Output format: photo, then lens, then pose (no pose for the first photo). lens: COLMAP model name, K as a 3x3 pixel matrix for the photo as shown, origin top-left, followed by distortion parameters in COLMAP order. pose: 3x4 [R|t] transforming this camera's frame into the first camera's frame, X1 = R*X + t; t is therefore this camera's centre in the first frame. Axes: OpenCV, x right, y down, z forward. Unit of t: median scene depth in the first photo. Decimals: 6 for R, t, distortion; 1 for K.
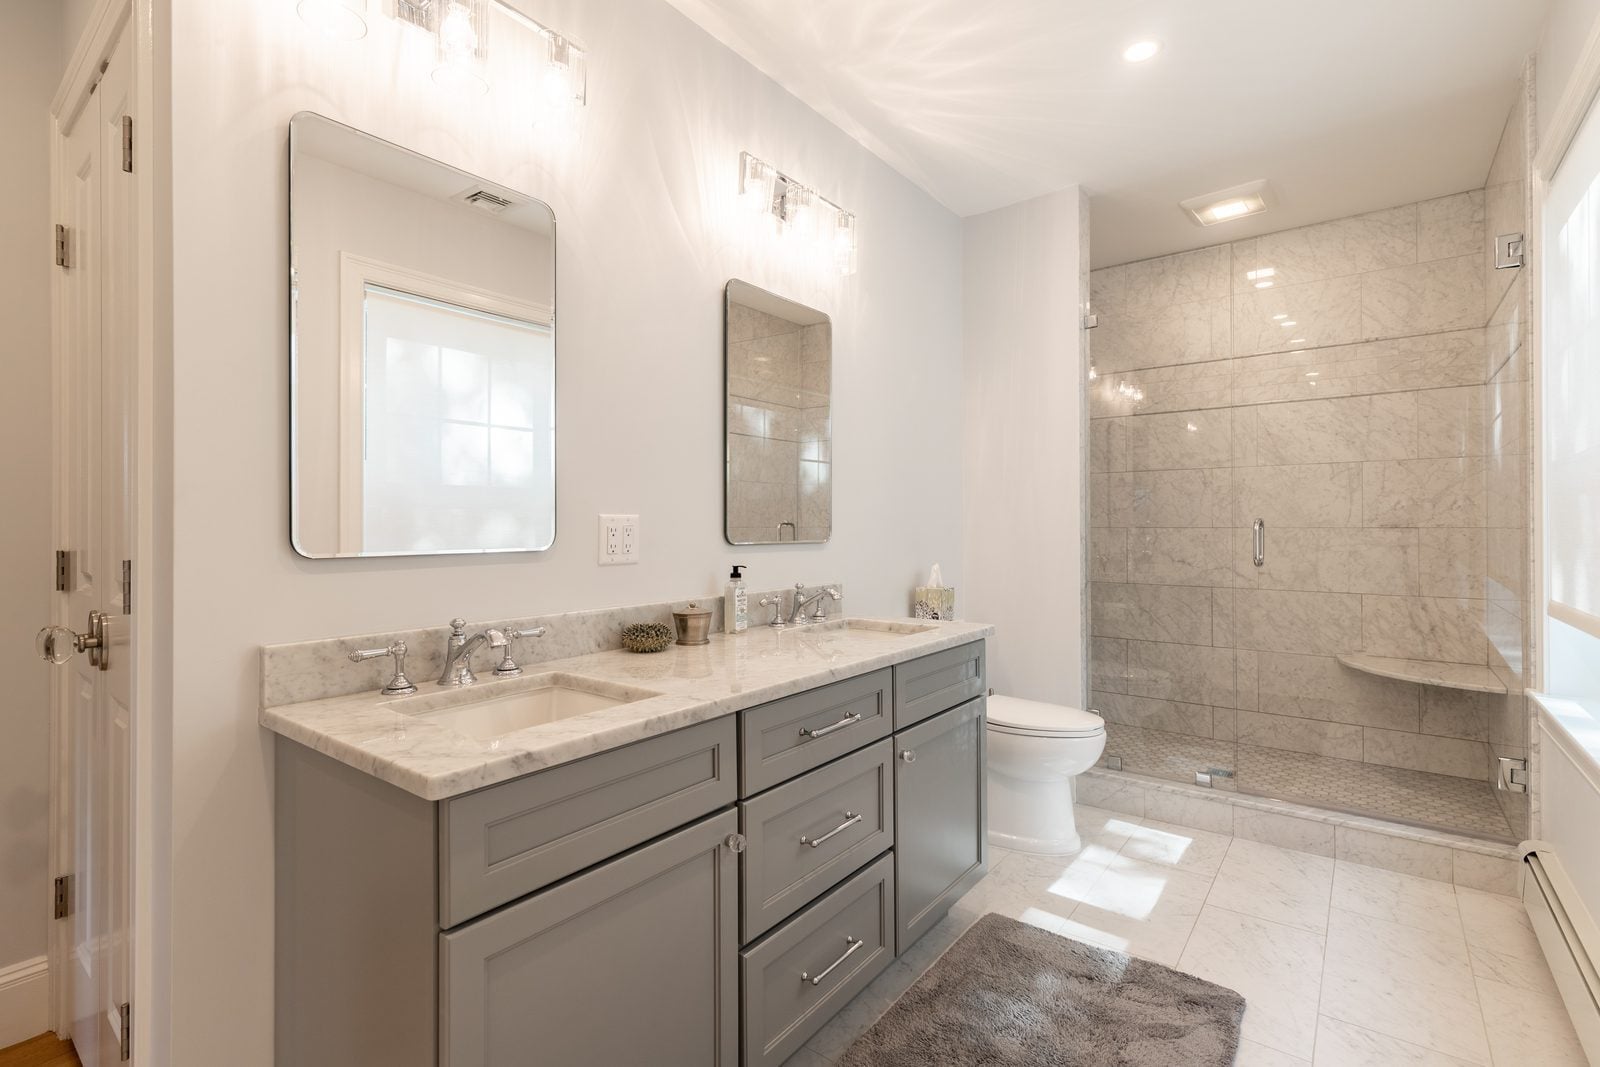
lens RADIAL K [[731.8, 0, 803.5], [0, 731.8, 522.6], [0, 0, 1]] dist [0.001698, -0.000230]
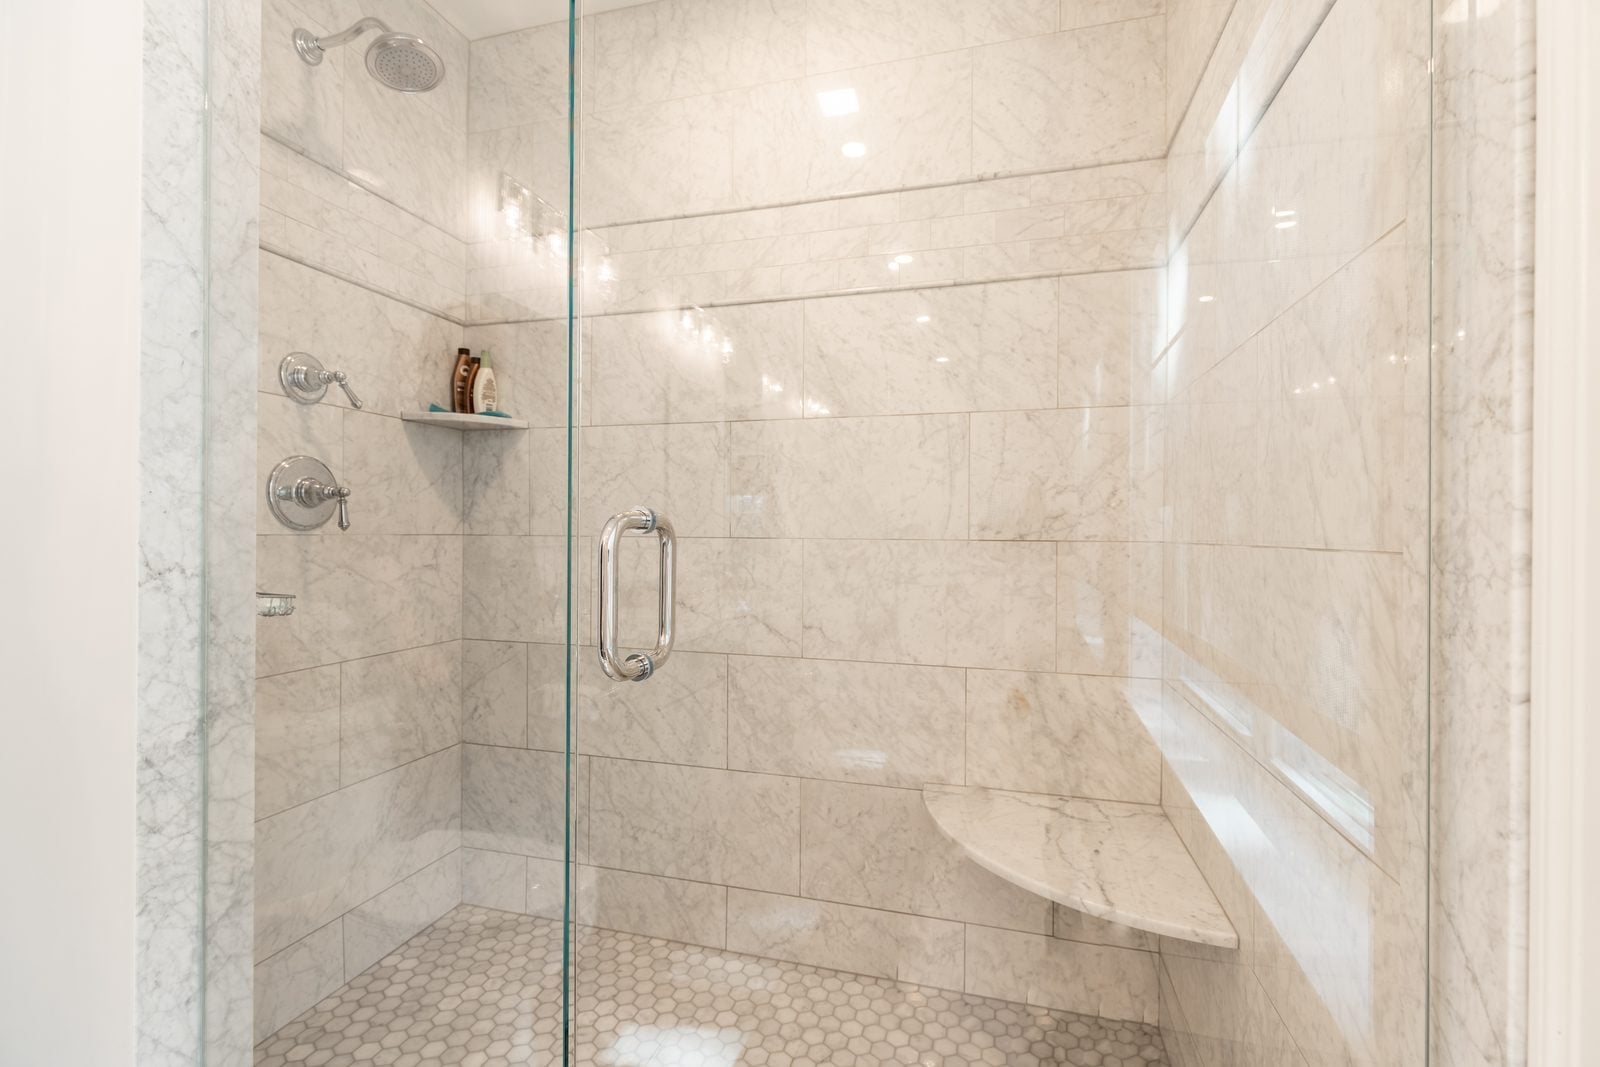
lens RADIAL K [[731.8, 0, 796.5], [0, 731.8, 535.3], [0, 0, 1]] dist [0.001698, -0.000230]
pose [[0.925027, 0.005459, 0.379862, 0.443680], [-0.009835, 0.999906, 0.009581, -0.000241], [-0.379773, -0.012599, 0.924994, 0.554716]]
